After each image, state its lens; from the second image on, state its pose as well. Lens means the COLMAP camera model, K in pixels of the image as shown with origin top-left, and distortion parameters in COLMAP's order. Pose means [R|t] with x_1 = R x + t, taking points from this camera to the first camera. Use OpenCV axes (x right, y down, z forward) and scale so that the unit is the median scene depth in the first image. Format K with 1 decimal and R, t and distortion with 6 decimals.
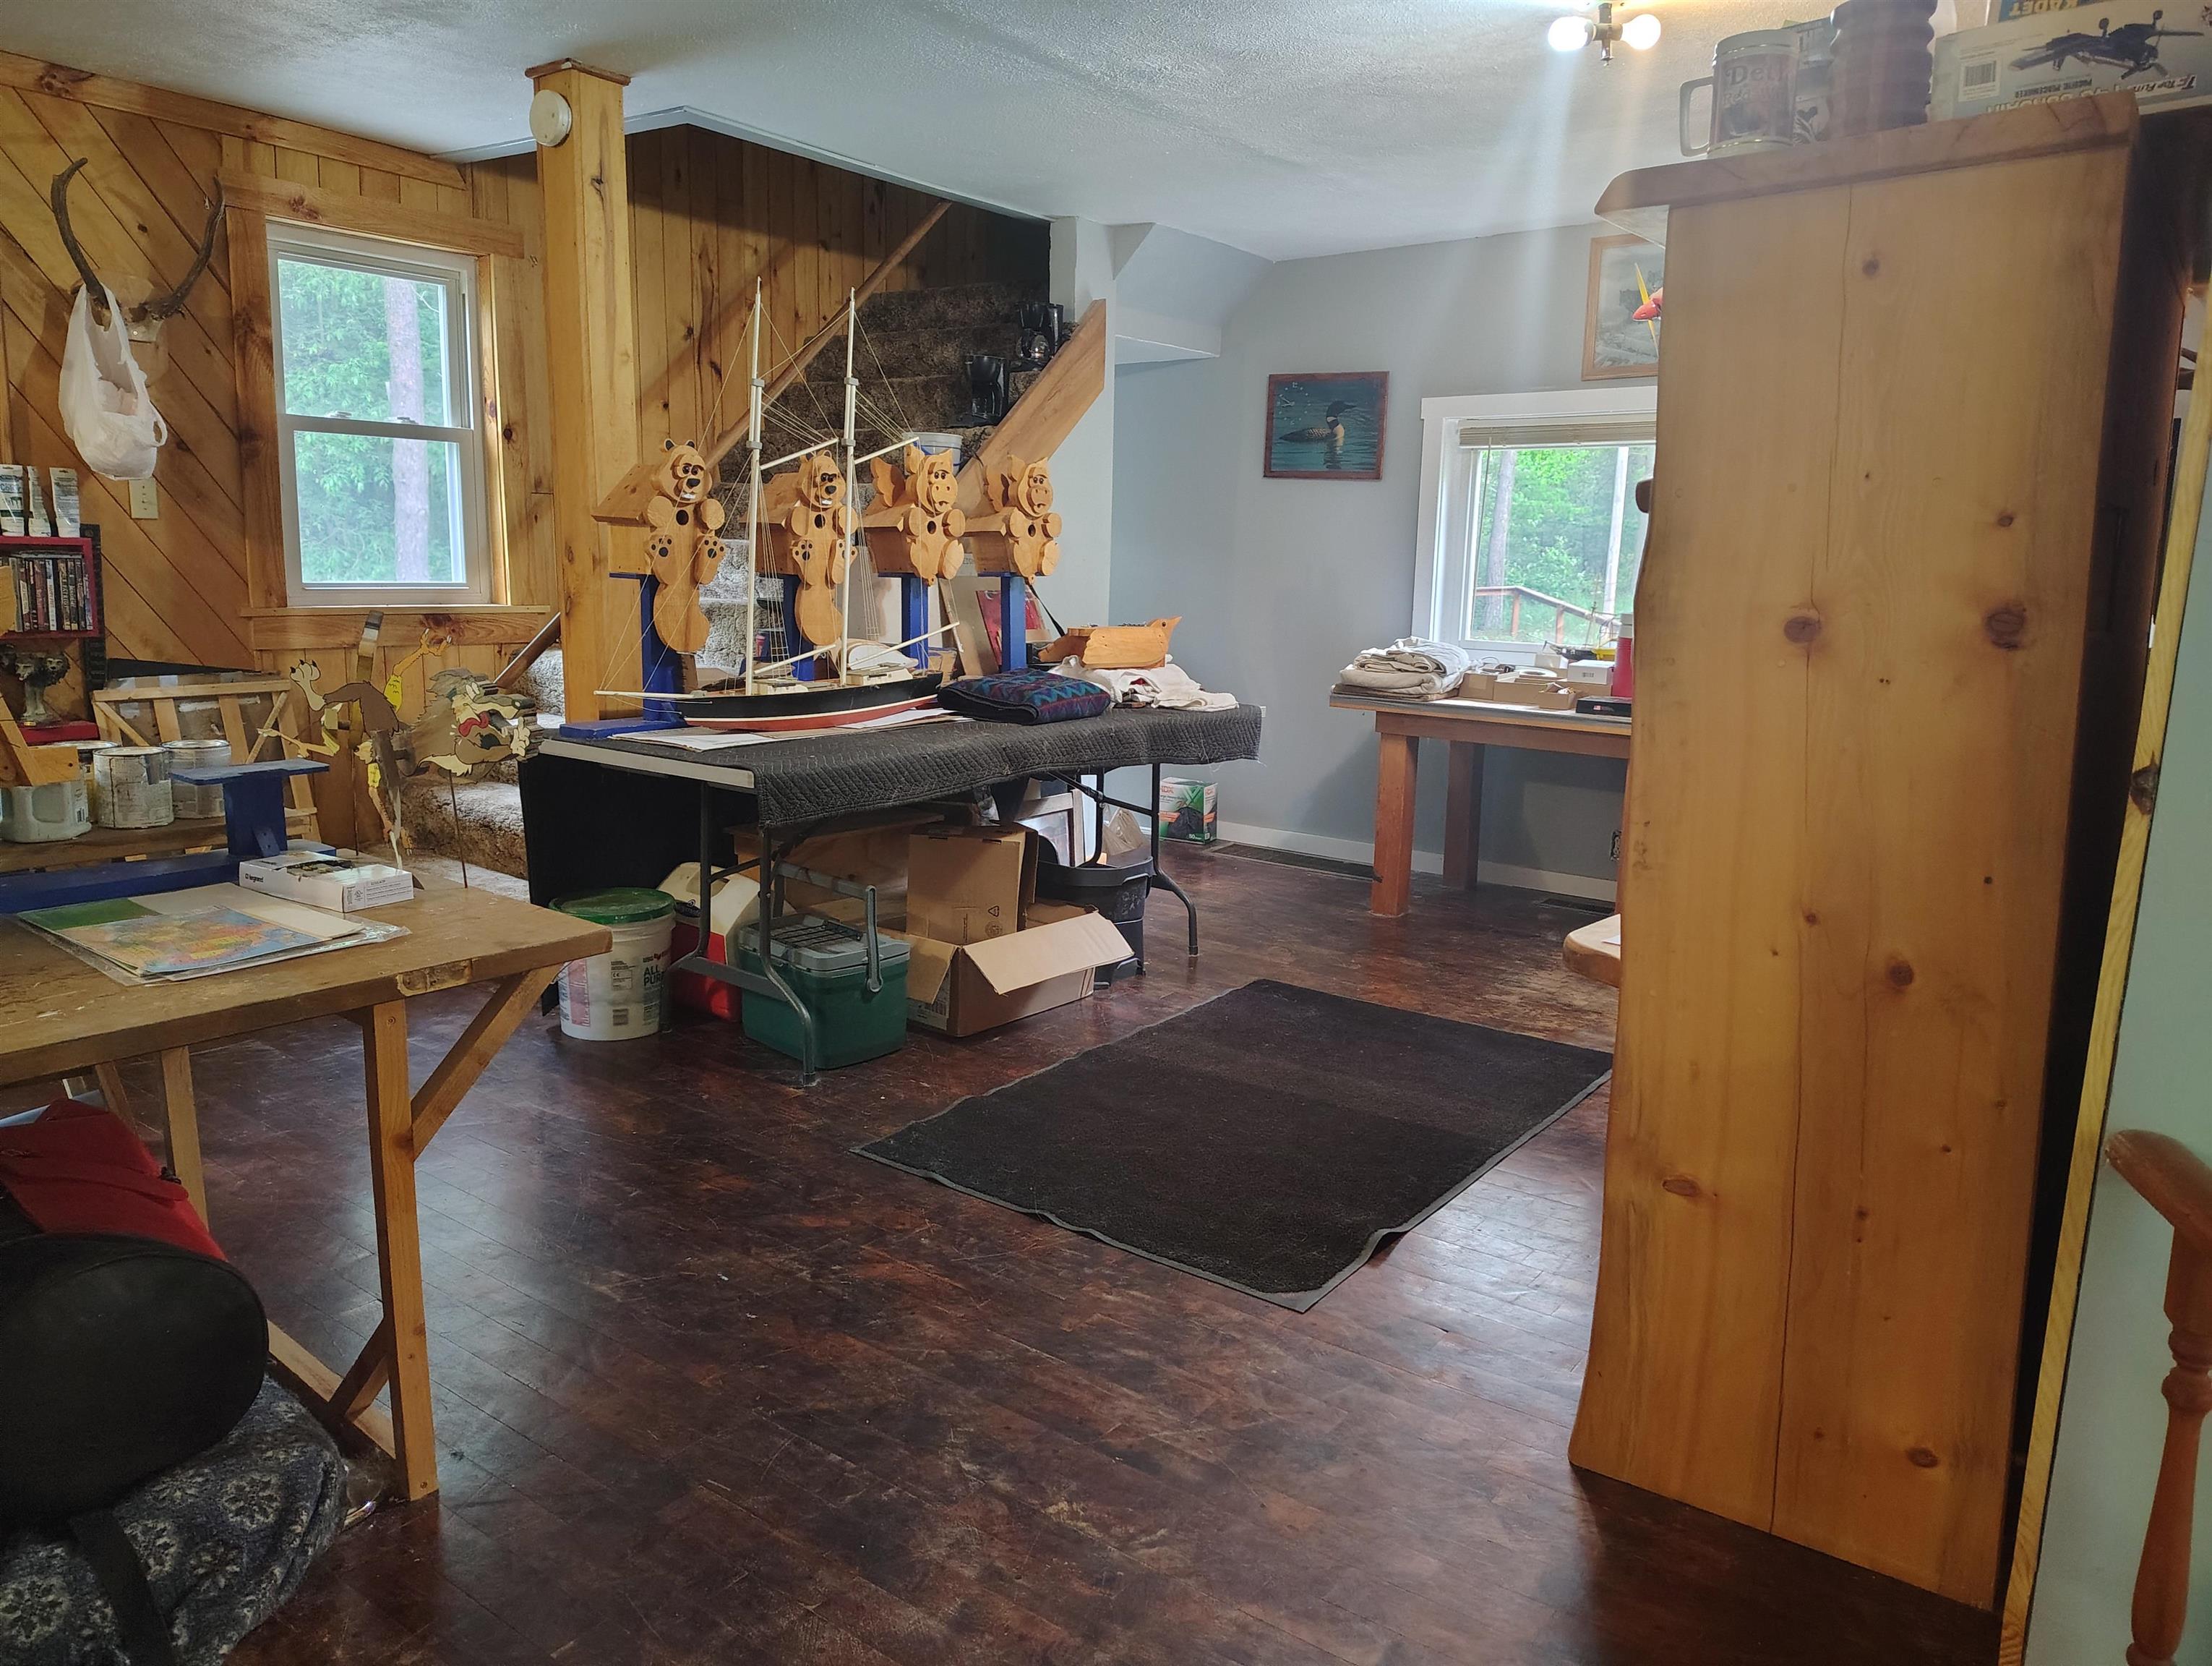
lens RADIAL K [[1530.5, 0, 1106.0], [0, 1530.5, 833.0], [0, 0, 1]] dist [0.007929, -0.002164]
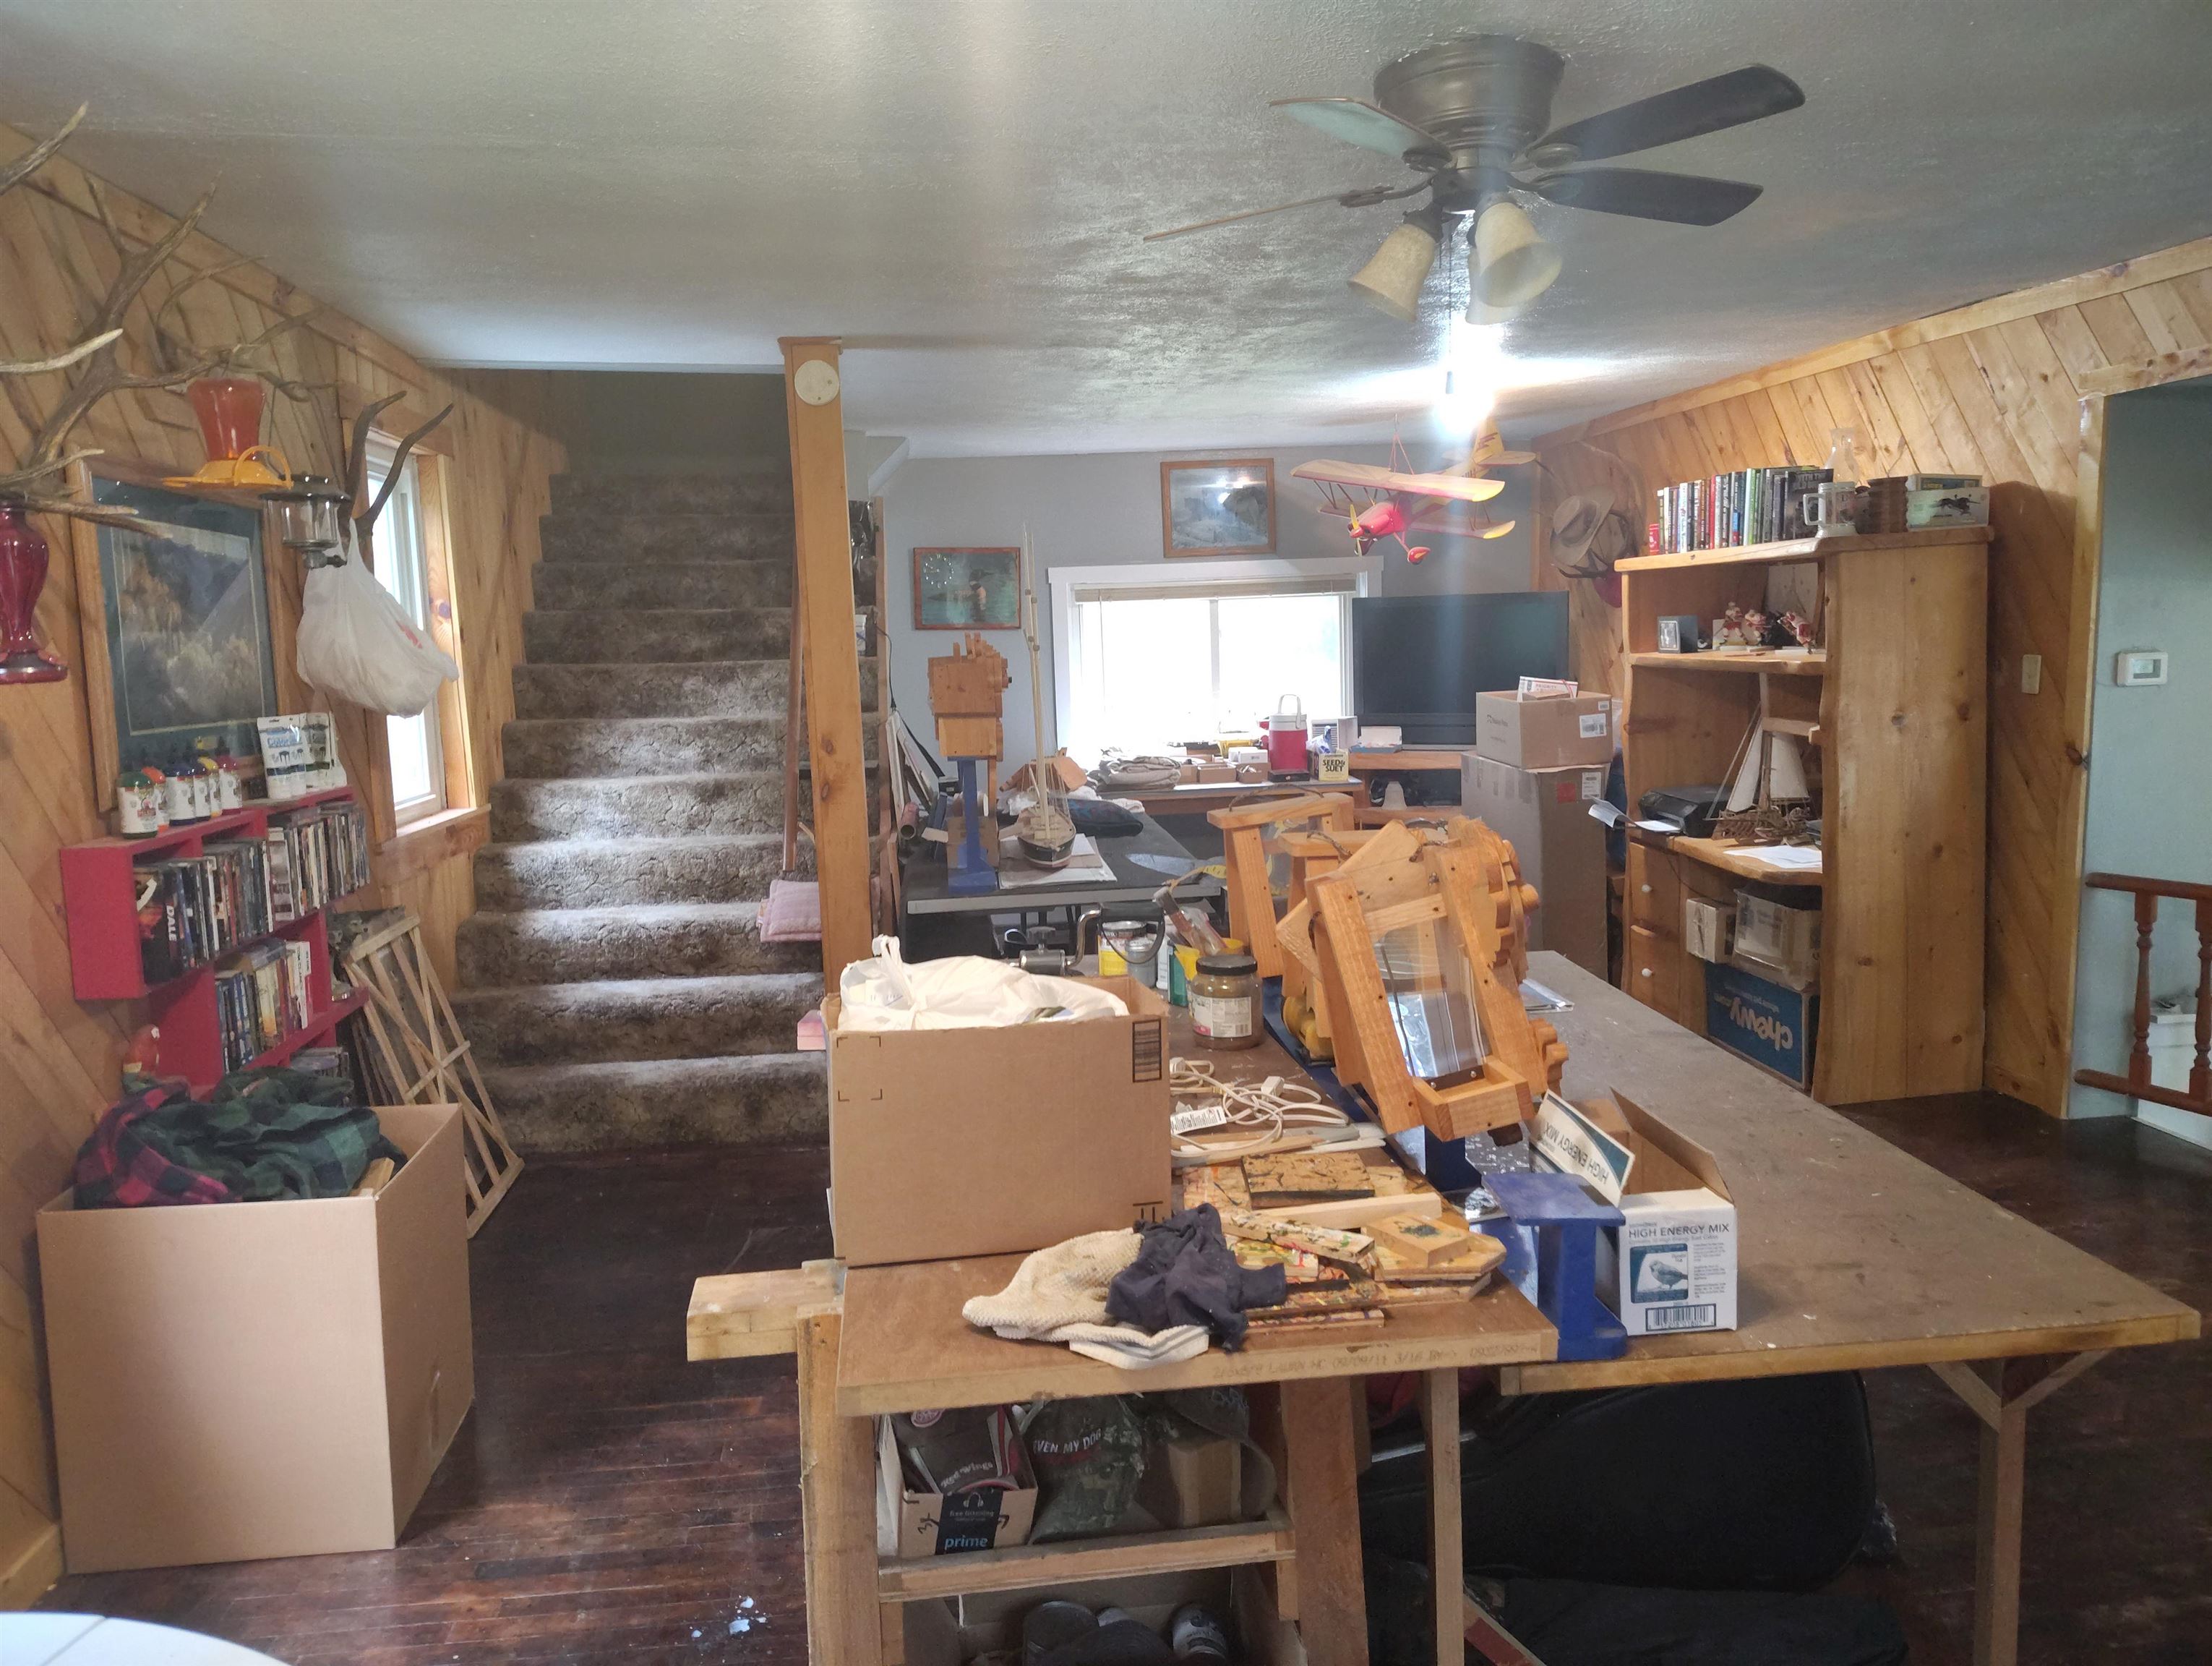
lens RADIAL K [[1539.2, 0, 1115.9], [0, 1539.2, 840.0], [0, 0, 1]] dist [0.018305, -0.060035]
pose [[0.721669, -0.142050, 0.677507, -2.122921], [0.177117, 0.984031, 0.017655, -0.203276], [-0.669196, 0.107257, 0.735304, 0.031843]]
